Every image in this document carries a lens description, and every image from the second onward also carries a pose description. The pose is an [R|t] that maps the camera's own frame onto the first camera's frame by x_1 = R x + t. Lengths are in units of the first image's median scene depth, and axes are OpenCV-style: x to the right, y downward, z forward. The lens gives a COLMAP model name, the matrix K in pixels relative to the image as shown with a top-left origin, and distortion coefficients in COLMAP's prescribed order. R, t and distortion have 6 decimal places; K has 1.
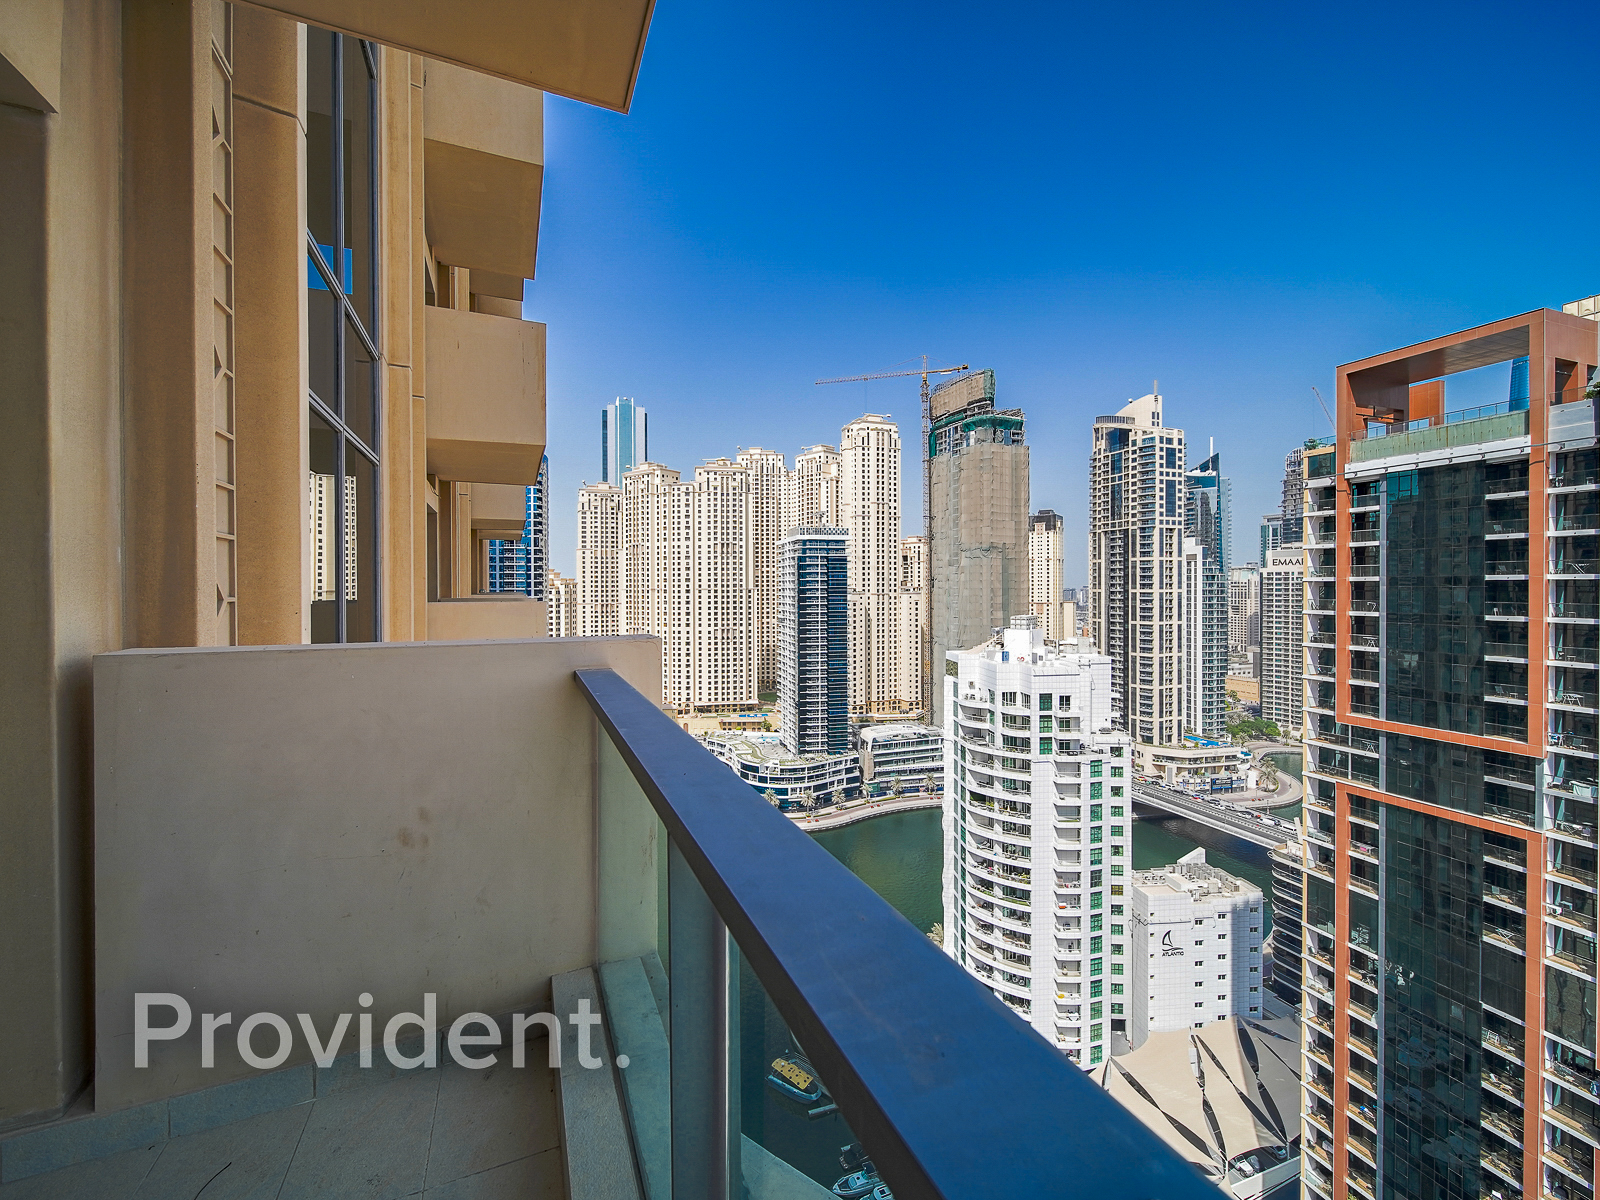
lens RADIAL K [[650.7, 0, 784.2], [0, 650.7, 593.6], [0, 0, 1]] dist [0.002548, -0.002636]
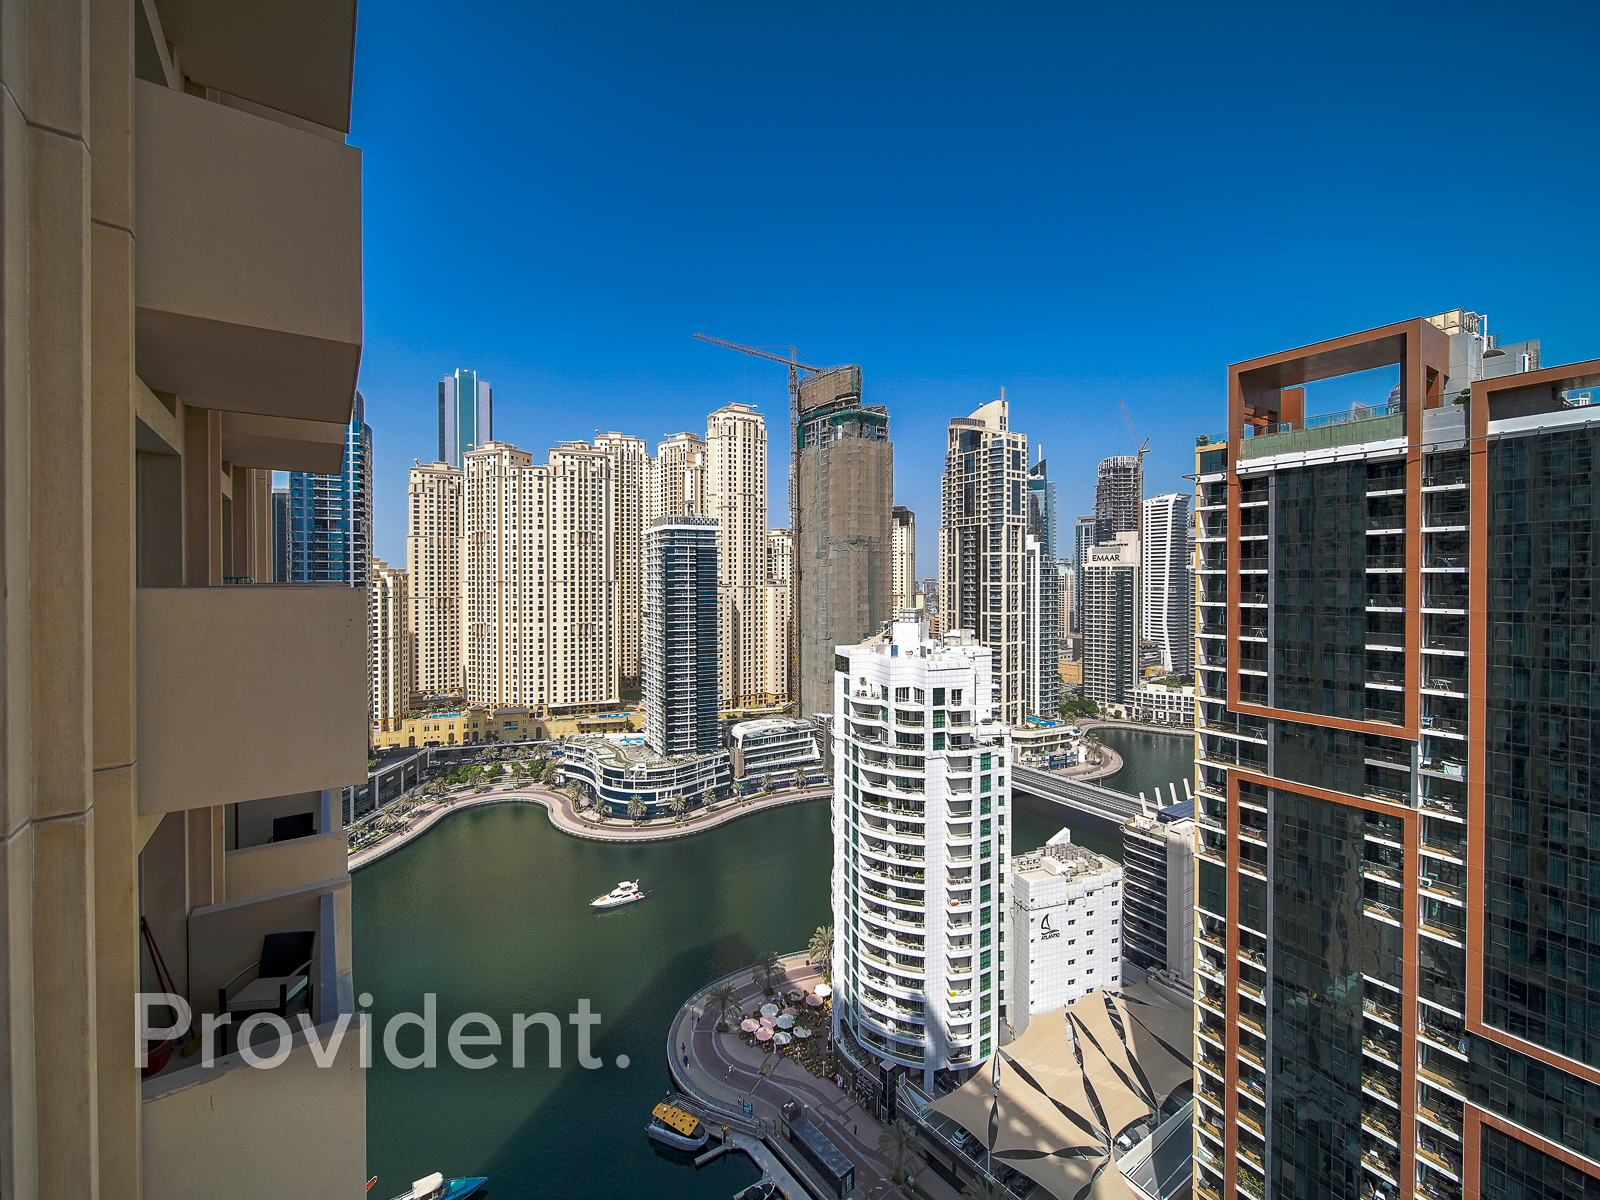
lens RADIAL K [[639.6, 0, 776.8], [0, 639.6, 586.8], [0, 0, 1]] dist [-0.000448, -0.000961]
pose [[0.976351, -0.000701, 0.216191, -0.039955], [0.000562, 1.000000, 0.000705, 0.000026], [-0.216191, -0.000567, 0.976351, 0.100576]]
